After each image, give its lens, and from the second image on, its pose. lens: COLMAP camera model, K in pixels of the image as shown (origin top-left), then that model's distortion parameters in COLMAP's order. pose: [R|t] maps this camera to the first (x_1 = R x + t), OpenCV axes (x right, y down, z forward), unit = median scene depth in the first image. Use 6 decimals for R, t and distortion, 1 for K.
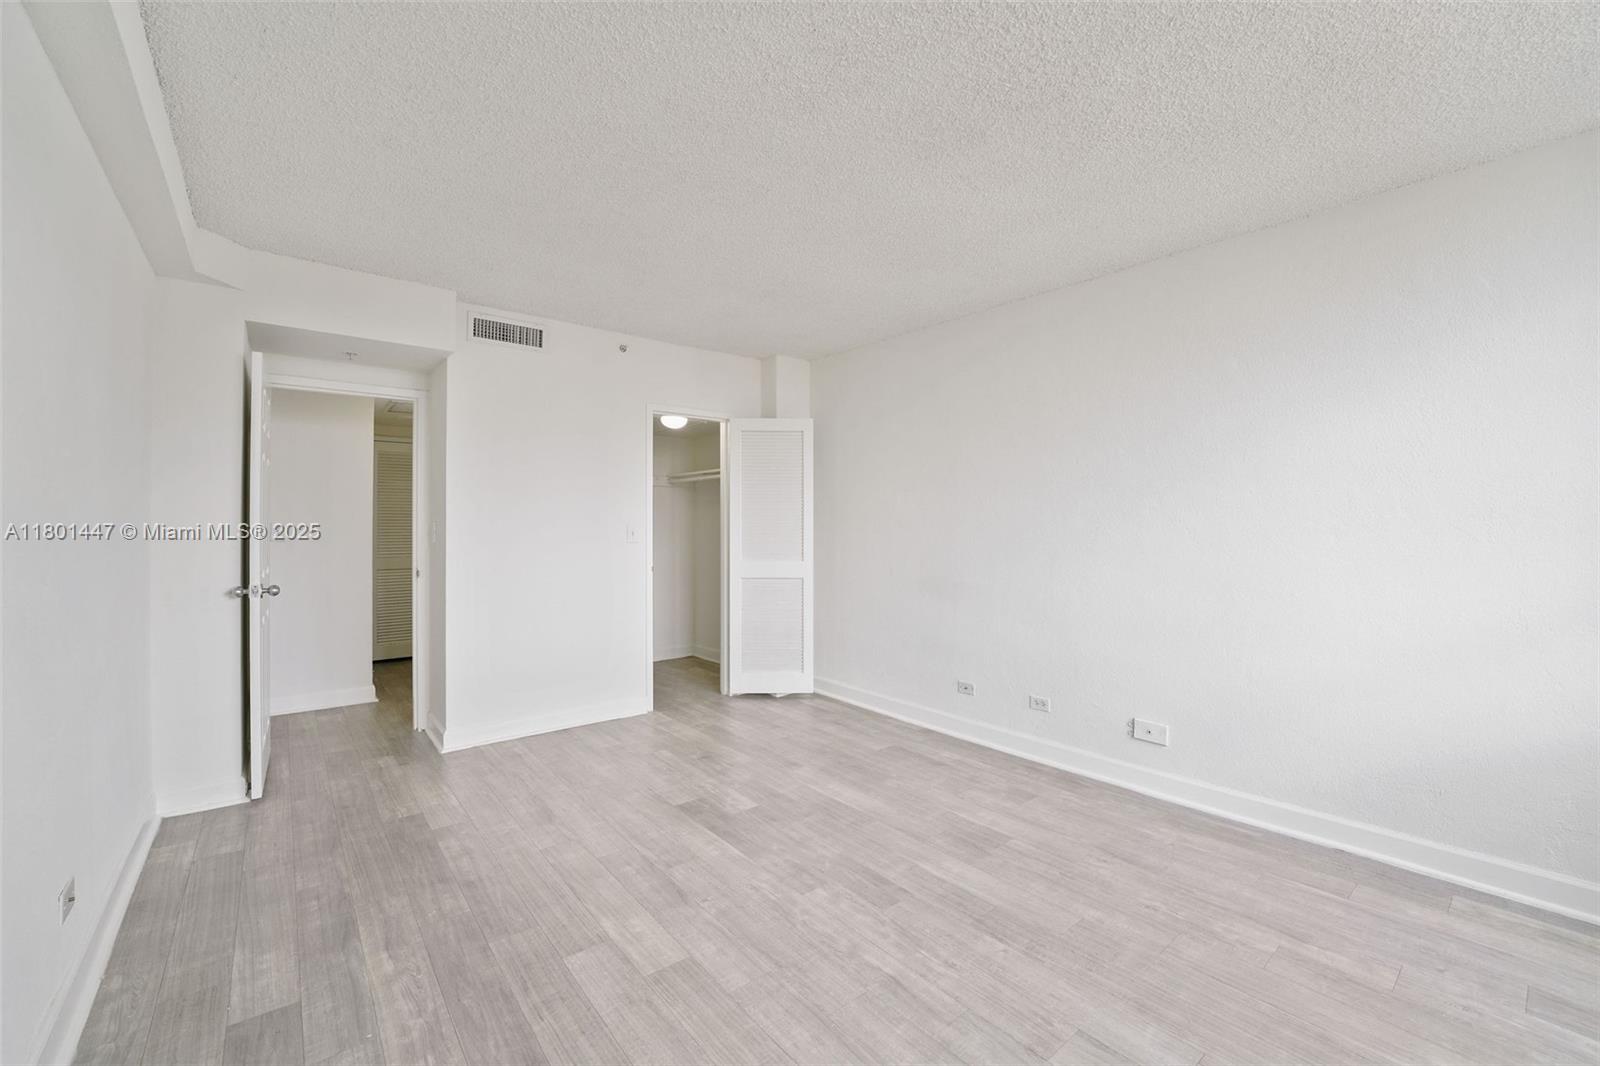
lens RADIAL K [[651.4, 0, 827.0], [0, 651.4, 523.9], [0, 0, 1]] dist [-0.023711, 0.004210]
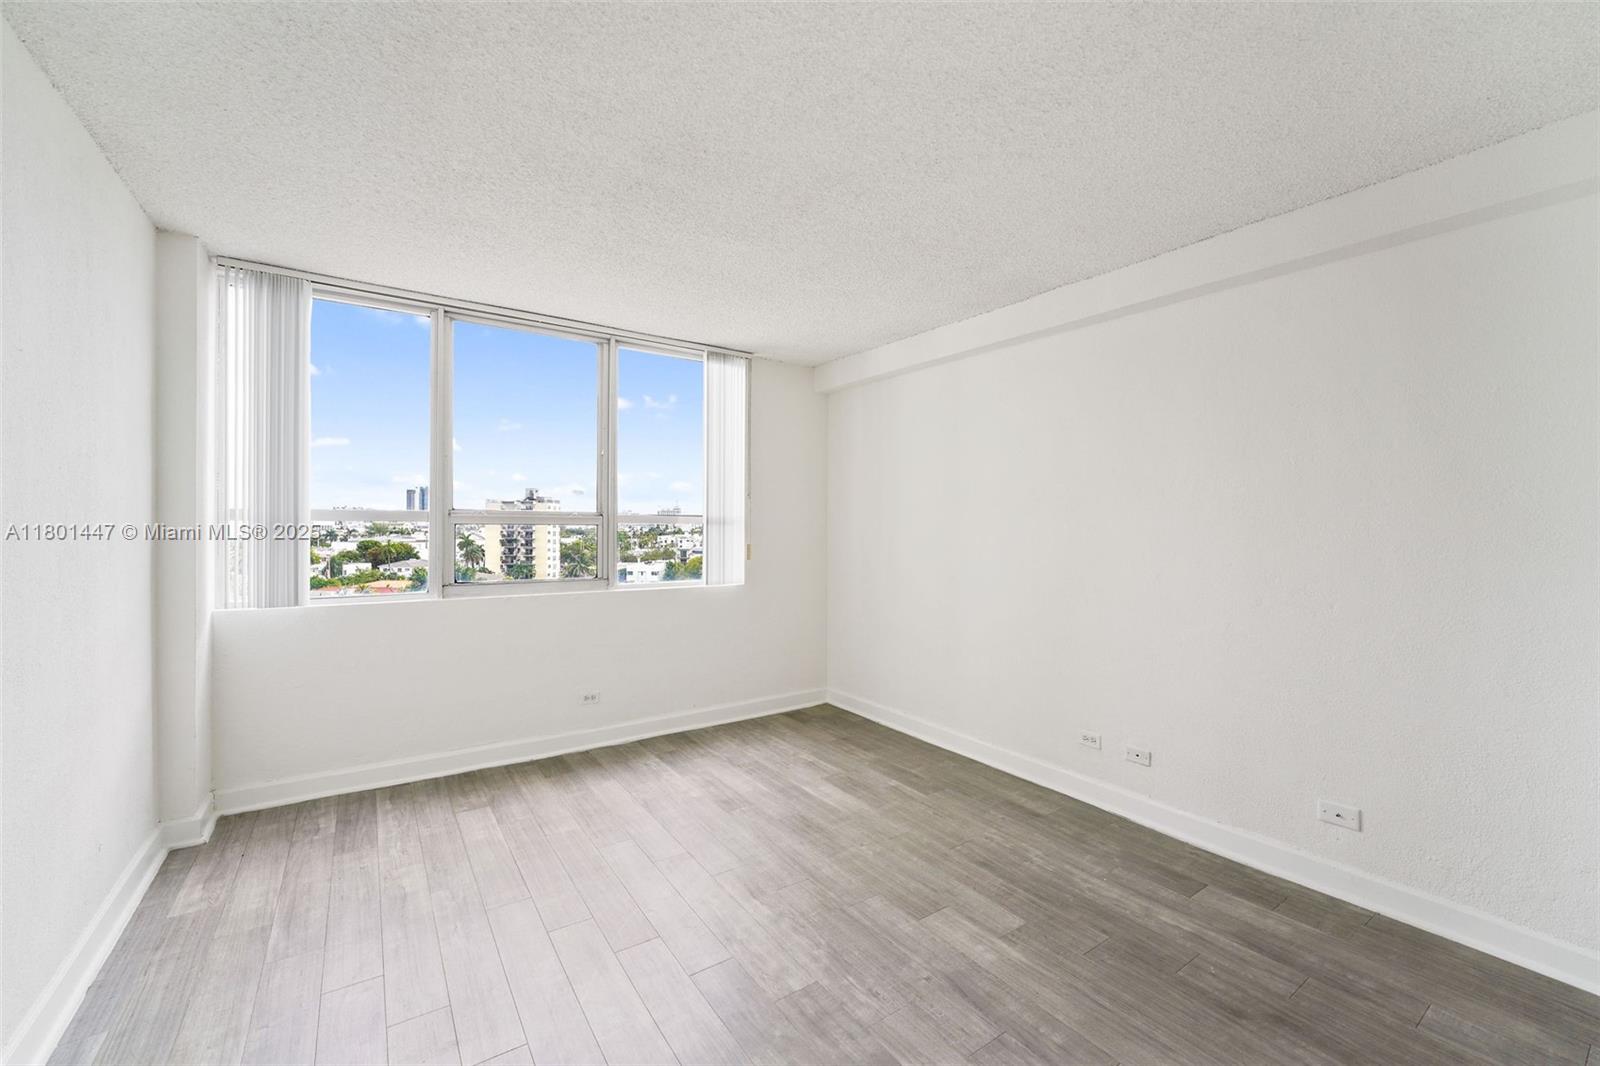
lens RADIAL K [[651.4, 0, 816.6], [0, 651.4, 529.4], [0, 0, 1]] dist [-0.023711, 0.004210]
pose [[-0.995358, -0.007985, 0.095910, -0.107075], [-0.007634, 0.999963, 0.004035, -0.031792], [-0.095939, 0.003284, -0.995382, 1.725949]]
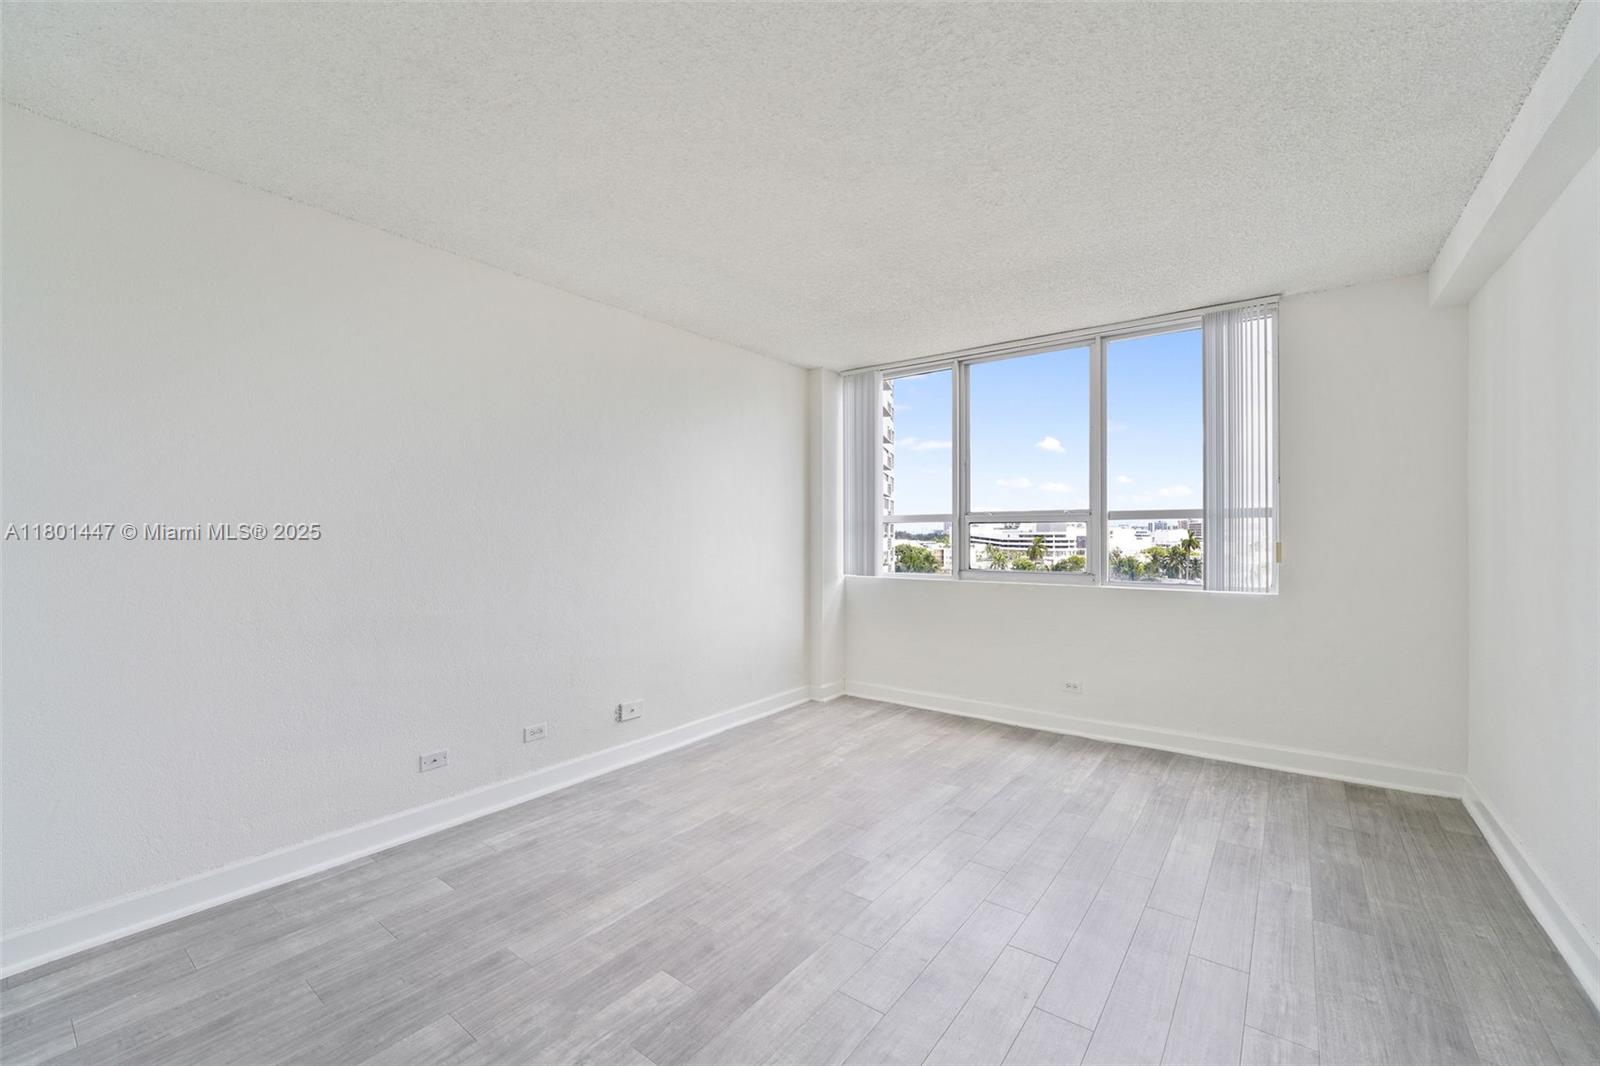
lens RADIAL K [[651.4, 0, 783.0], [0, 651.4, 538.2], [0, 0, 1]] dist [-0.023711, 0.004210]
pose [[-0.191422, -0.006043, 0.981489, -0.927475], [0.000303, 0.999981, 0.006216, -0.000413], [-0.981508, 0.001487, -0.191416, 1.234789]]
